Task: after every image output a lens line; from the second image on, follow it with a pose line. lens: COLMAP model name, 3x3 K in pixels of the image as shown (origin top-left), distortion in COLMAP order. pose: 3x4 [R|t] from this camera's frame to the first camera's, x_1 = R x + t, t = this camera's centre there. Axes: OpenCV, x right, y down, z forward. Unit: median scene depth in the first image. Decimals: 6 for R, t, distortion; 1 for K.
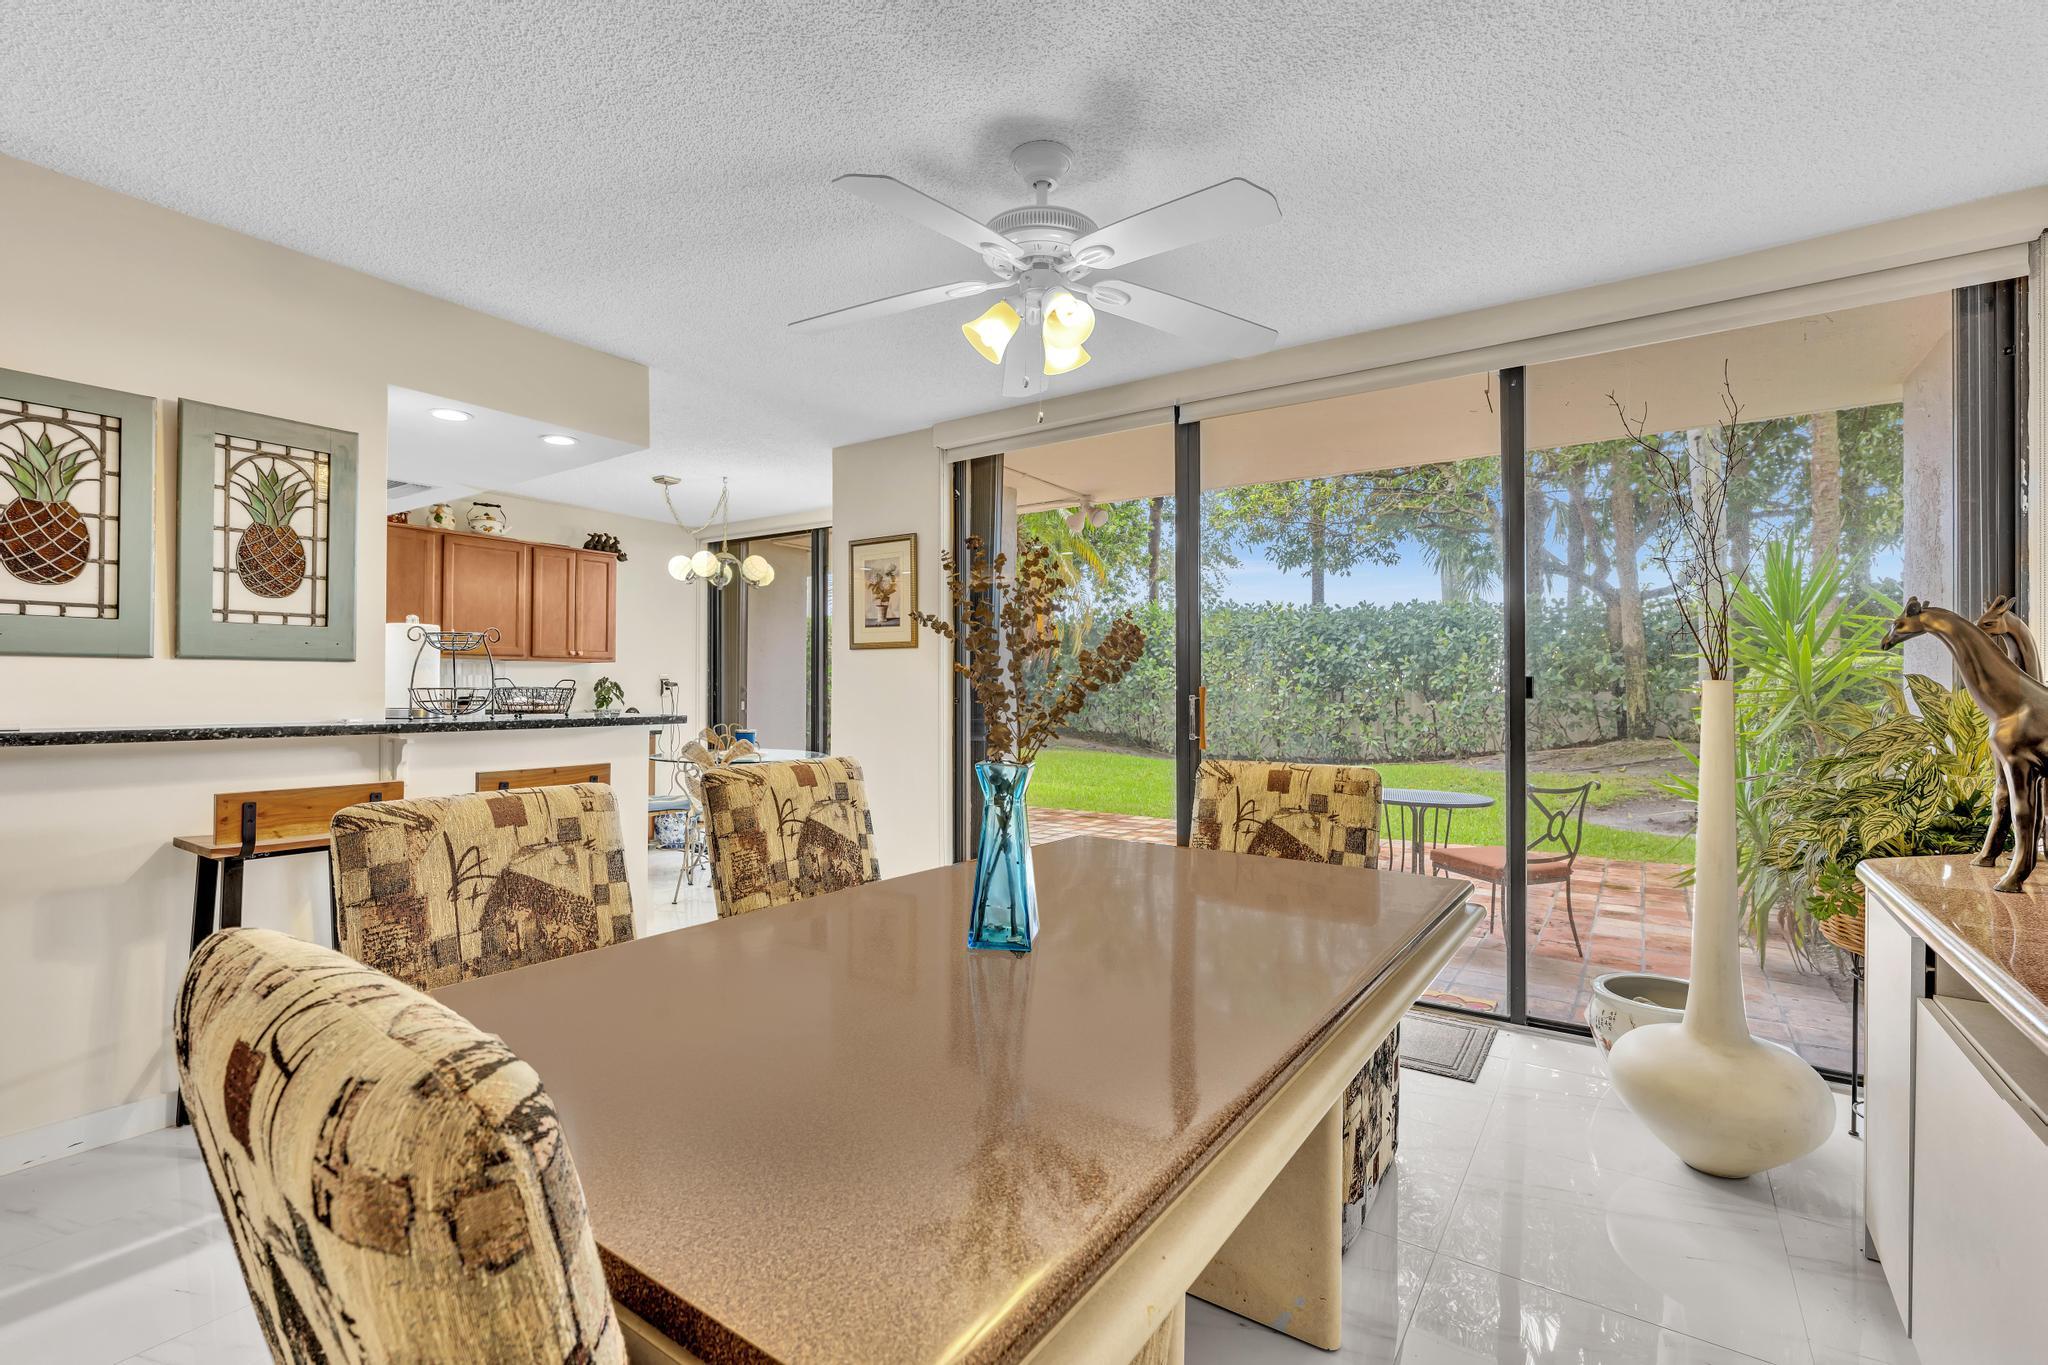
lens RADIAL K [[910.2, 0, 1024.0], [0, 910.2, 682.5], [0, 0, 1]] dist [-0.003583, 0.000086]
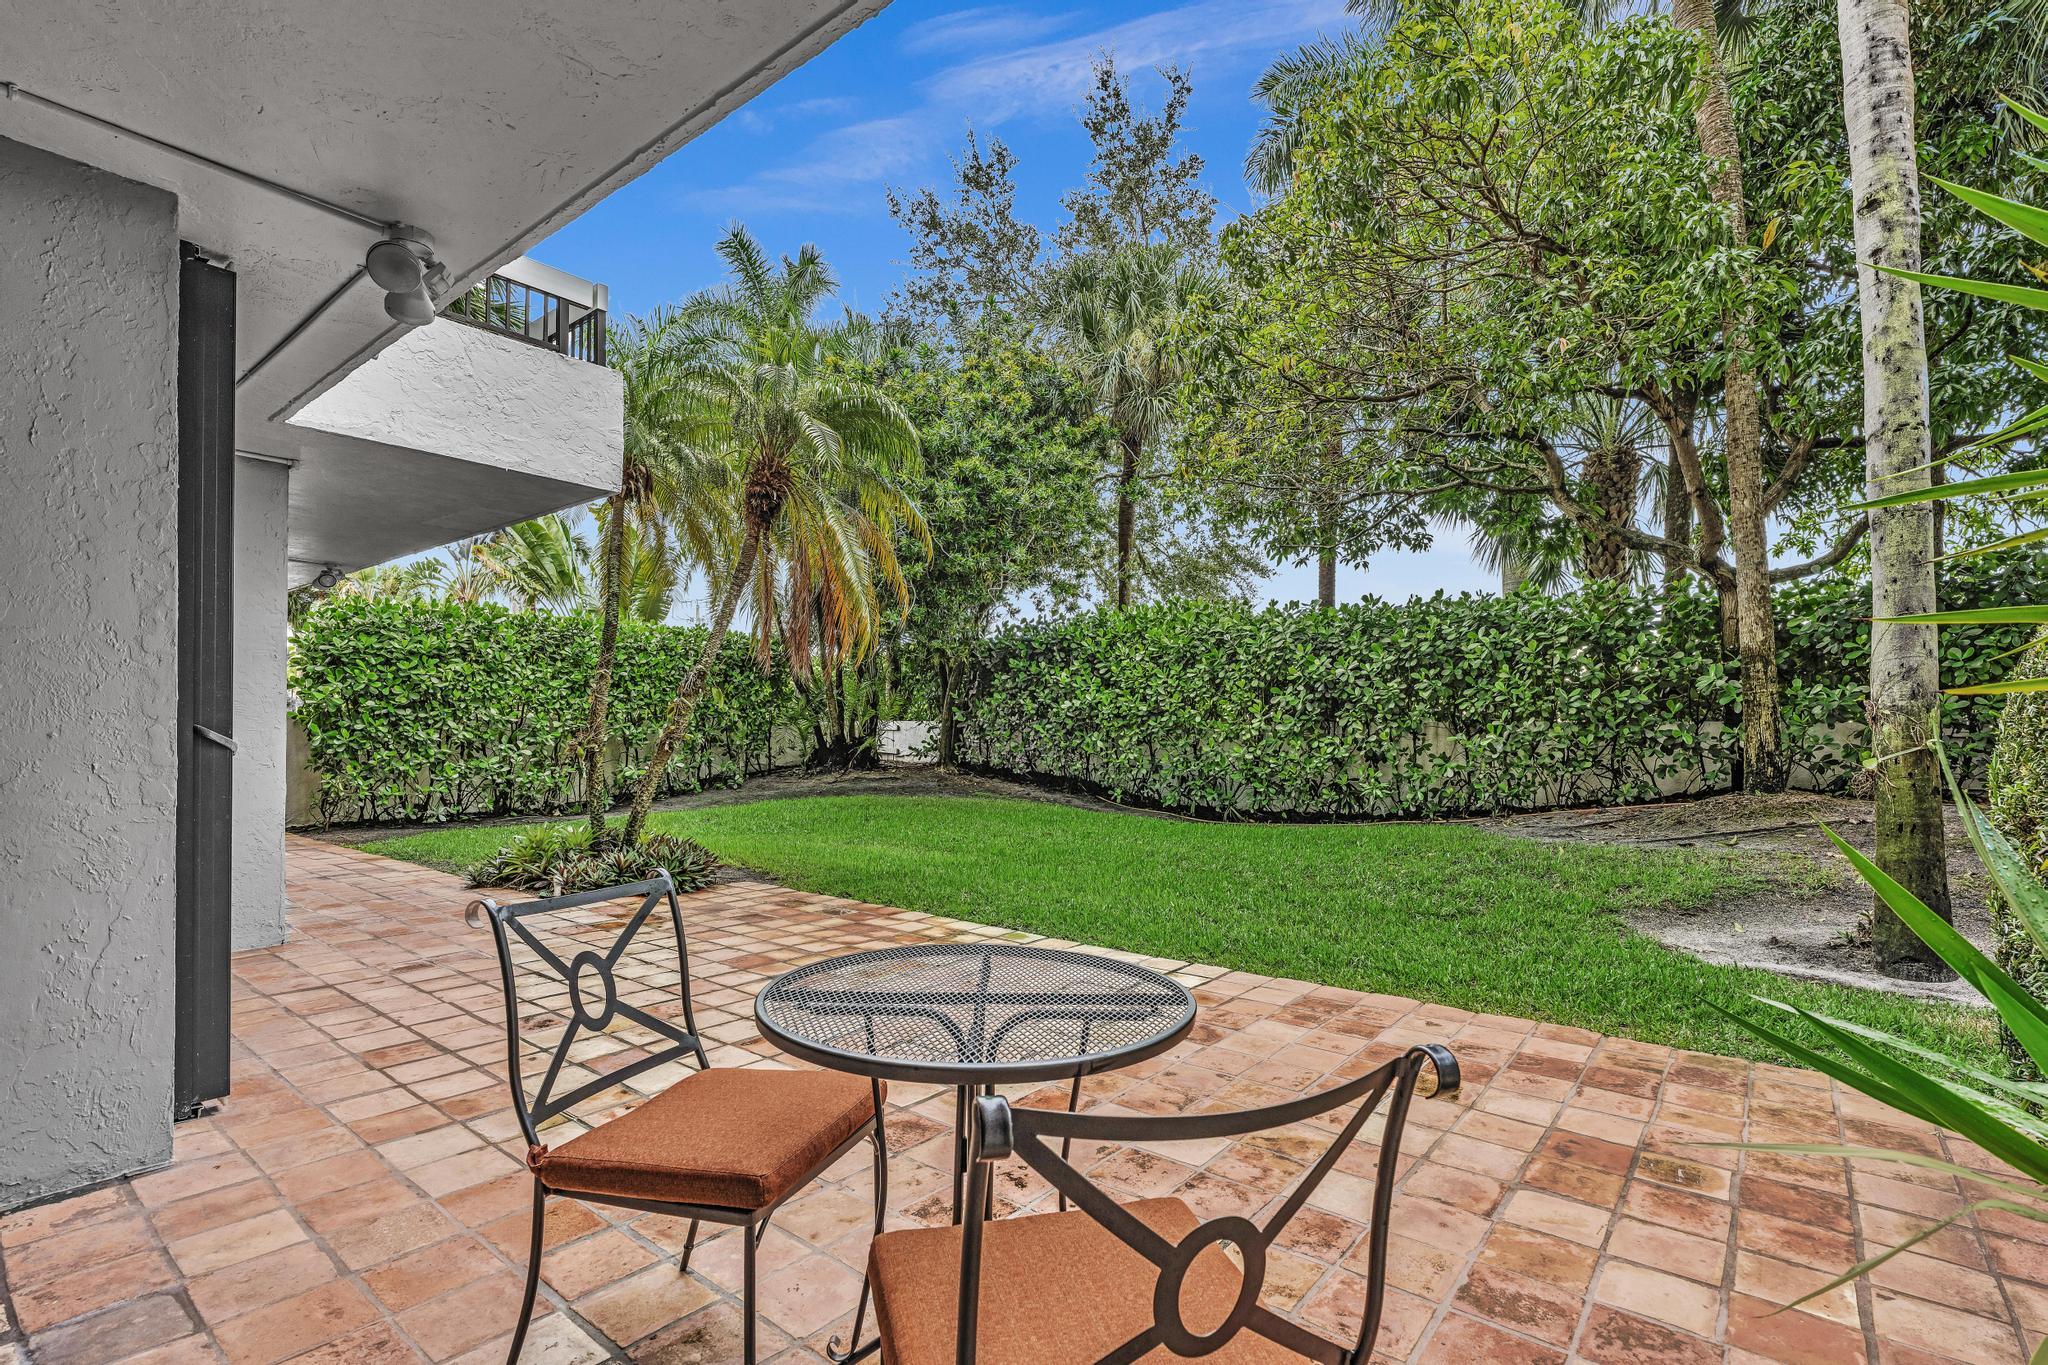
lens RADIAL K [[942.0, 0, 1057.9], [0, 942.0, 739.0], [0, 0, 1]] dist [-0.001880, -0.000403]
pose [[0.998352, 0.004234, -0.057229, 0.188788], [-0.003181, 0.999824, 0.018478, 0.012237], [0.057297, -0.018266, 0.998190, 0.267475]]
